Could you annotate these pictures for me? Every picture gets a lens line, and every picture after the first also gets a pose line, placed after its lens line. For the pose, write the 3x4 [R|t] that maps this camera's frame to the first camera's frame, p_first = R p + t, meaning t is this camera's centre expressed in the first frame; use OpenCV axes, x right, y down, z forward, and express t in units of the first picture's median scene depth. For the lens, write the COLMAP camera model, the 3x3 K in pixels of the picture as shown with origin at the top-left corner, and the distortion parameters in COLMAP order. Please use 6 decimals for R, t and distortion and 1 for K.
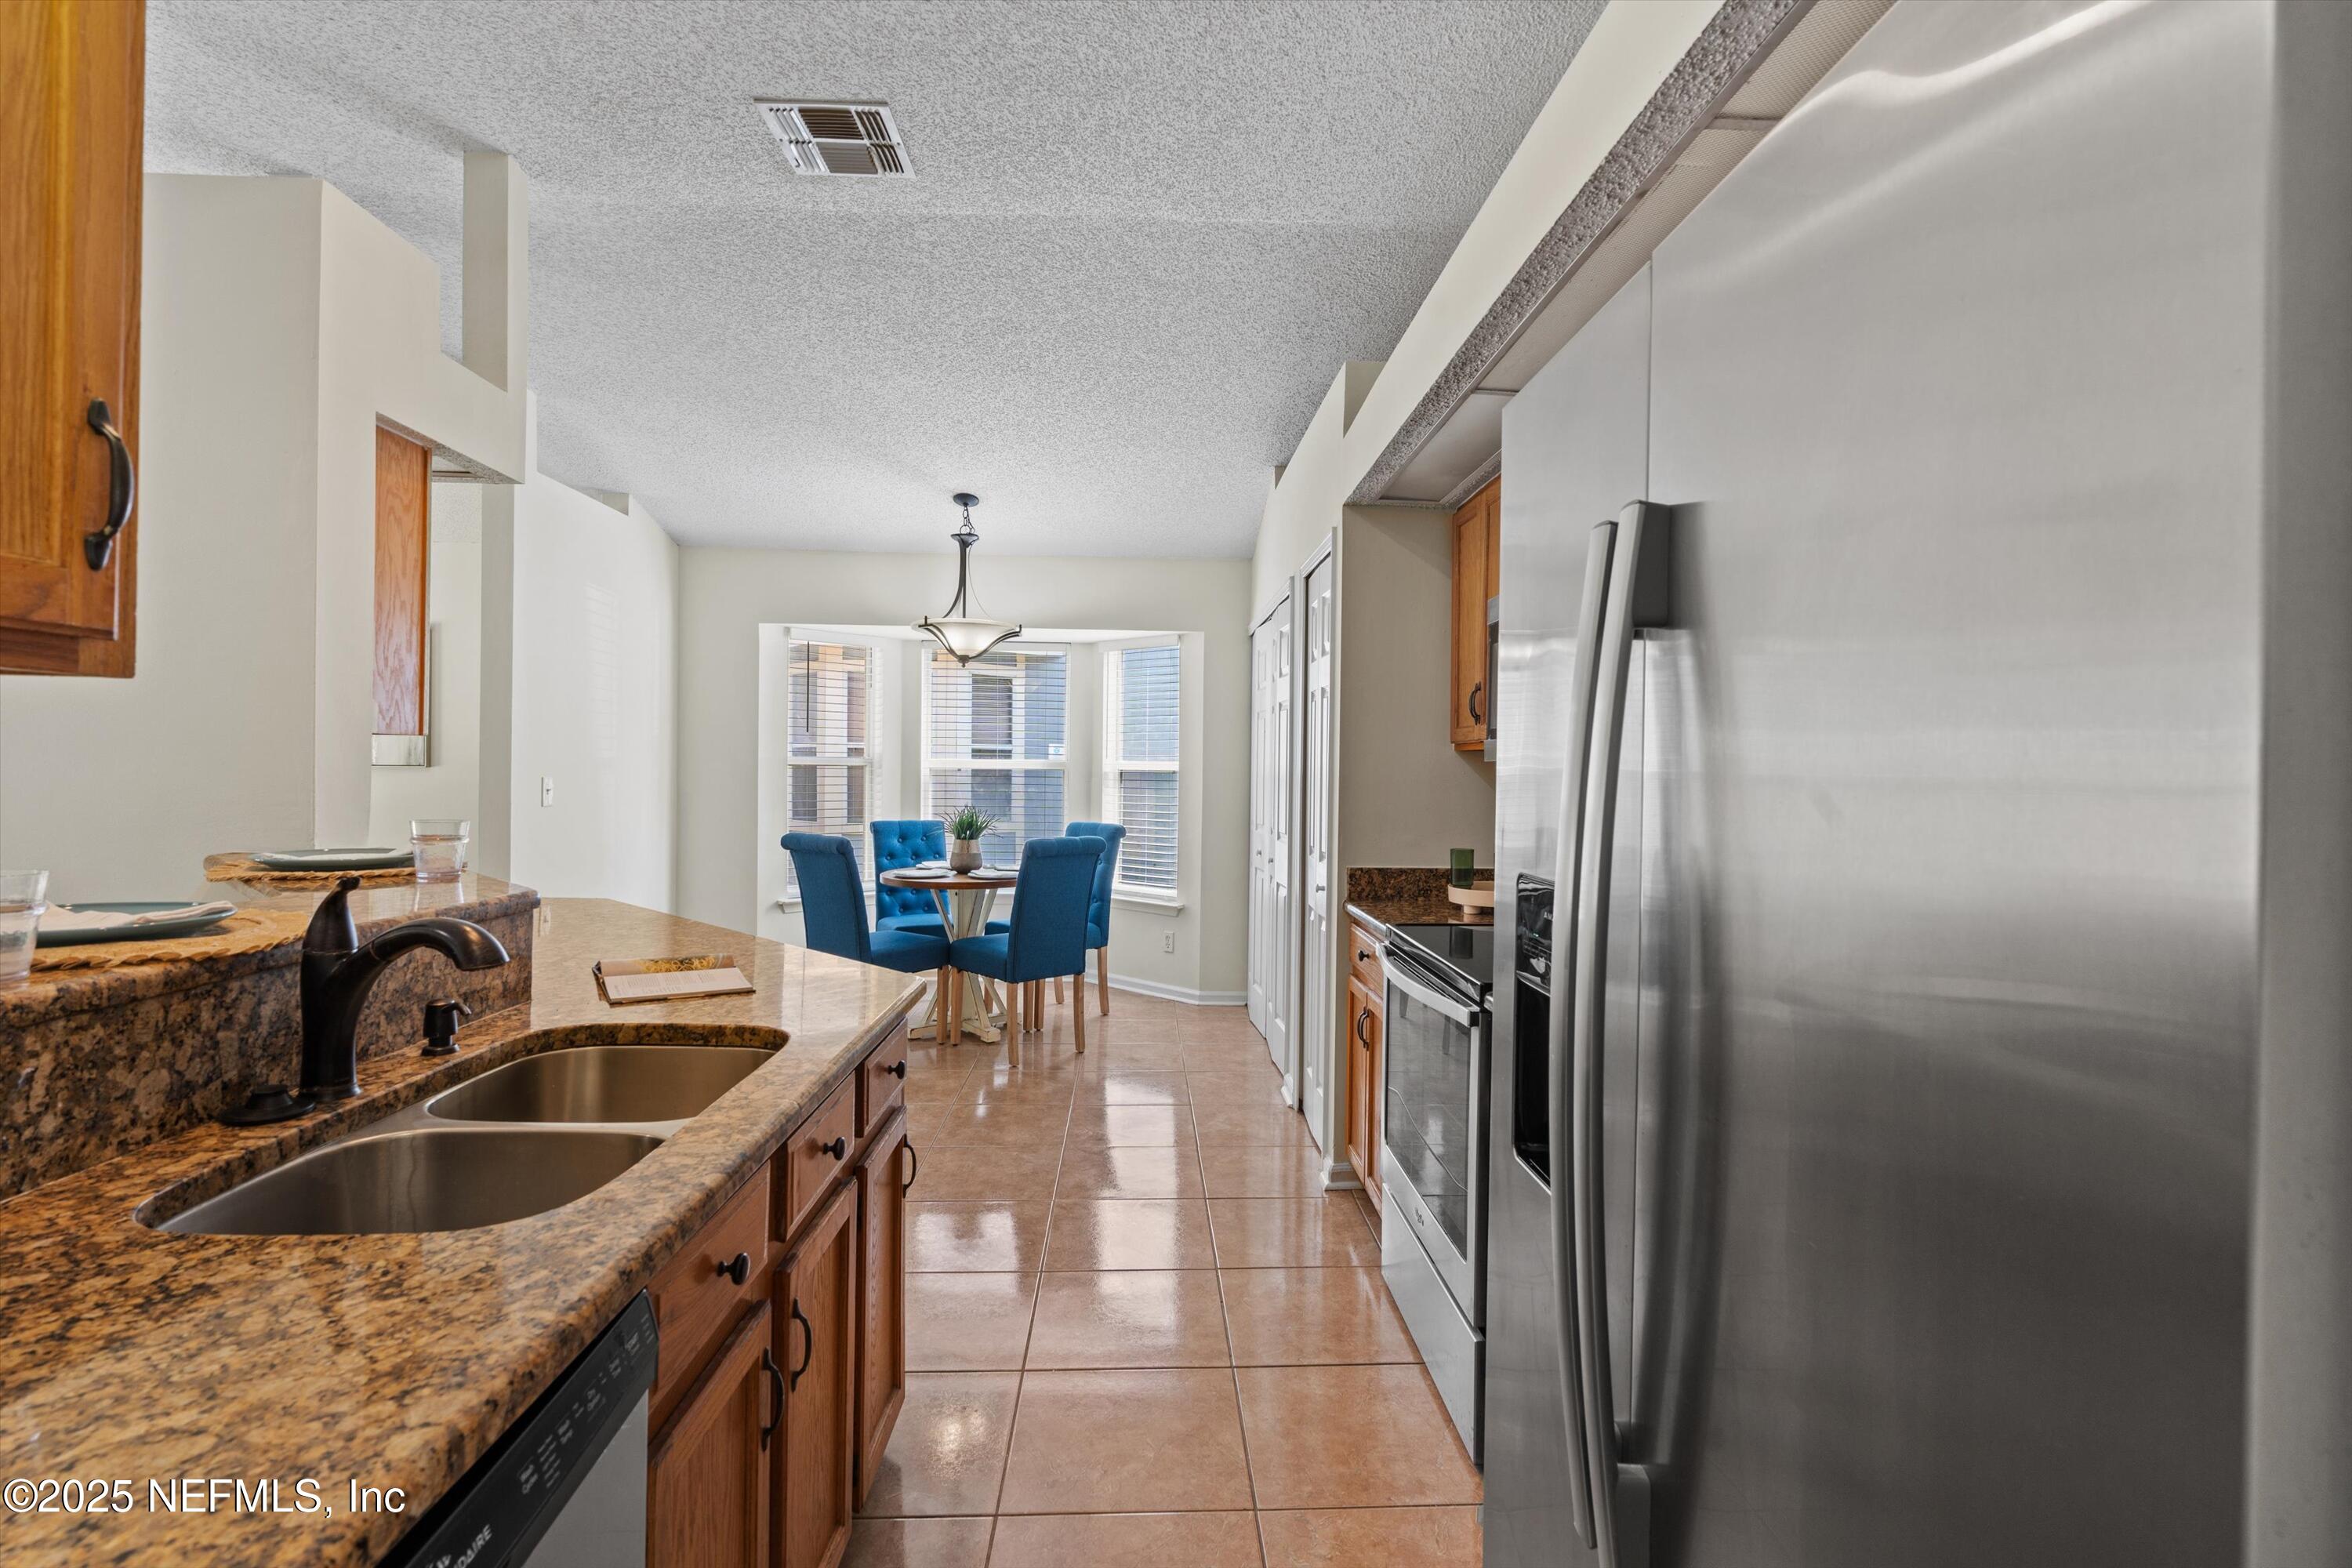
lens RADIAL K [[1084.0, 0, 1189.1], [0, 1084.0, 768.7], [0, 0, 1]] dist [-0.001555, 0.000239]
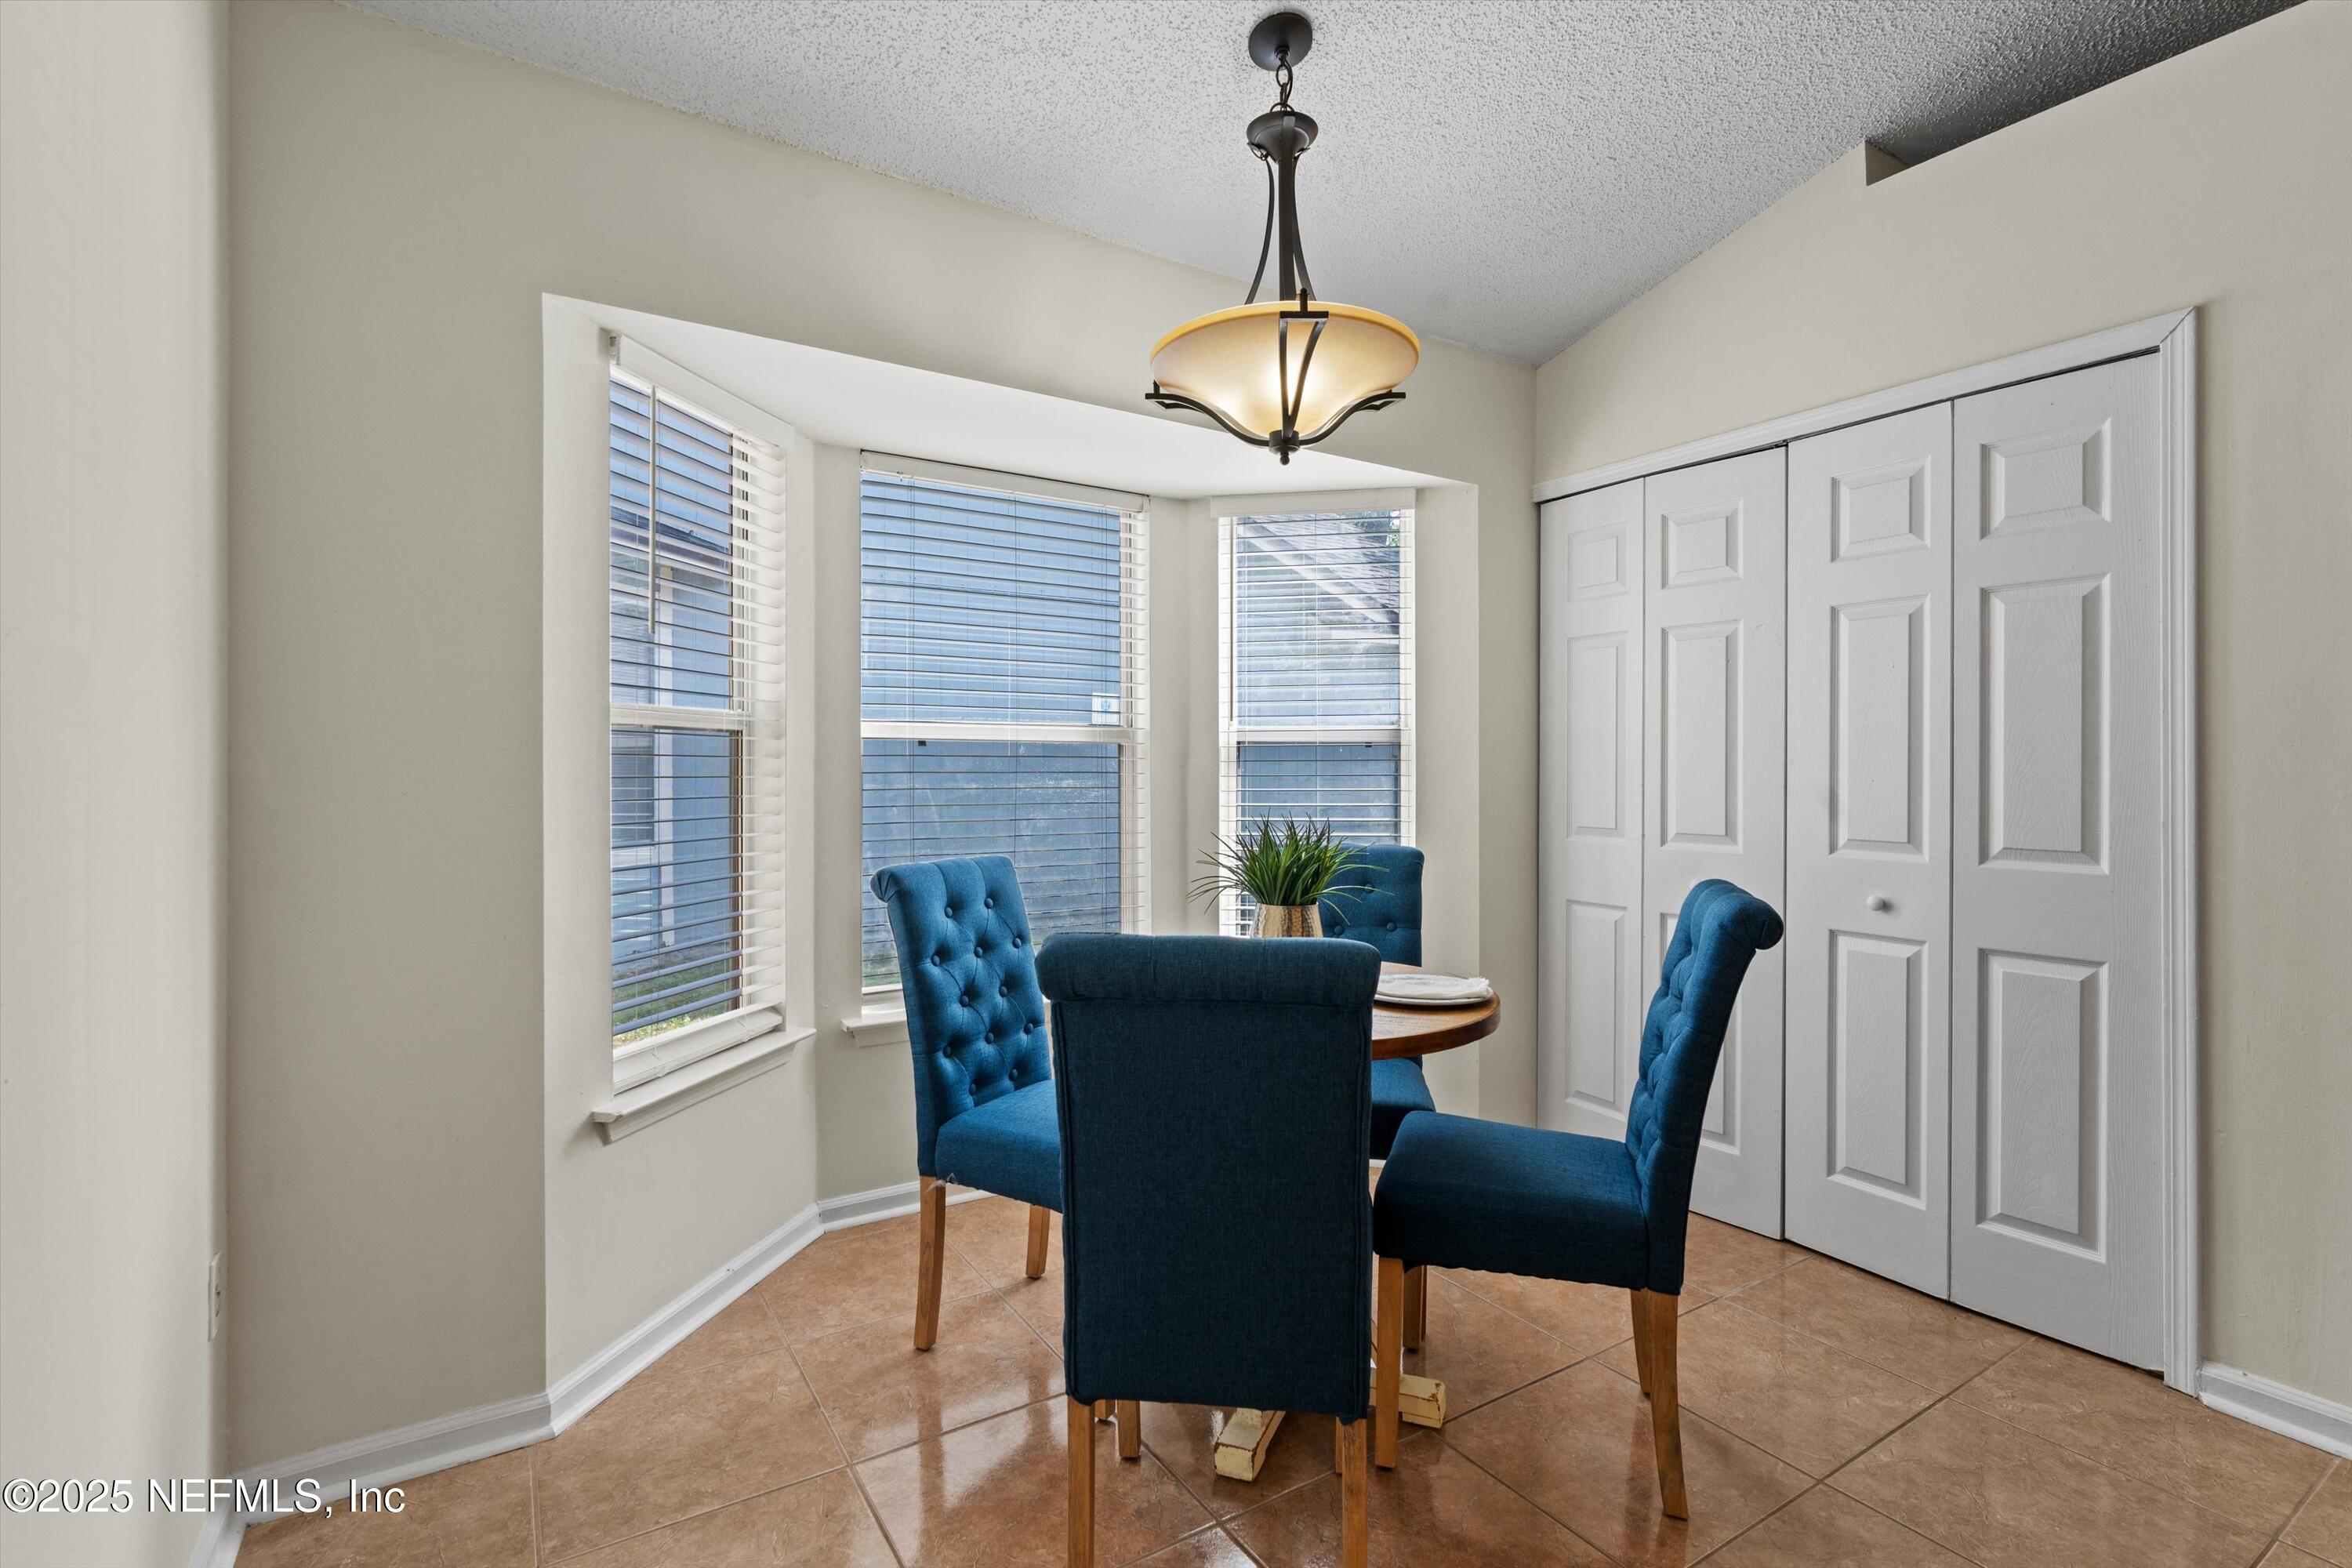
lens RADIAL K [[1084.0, 0, 1189.1], [0, 1084.0, 768.7], [0, 0, 1]] dist [-0.001555, 0.000239]
pose [[0.864830, -0.009802, 0.501969, -0.390834], [0.002935, 0.999891, 0.014469, 0.007026], [-0.502057, -0.011040, 0.864764, 0.607813]]
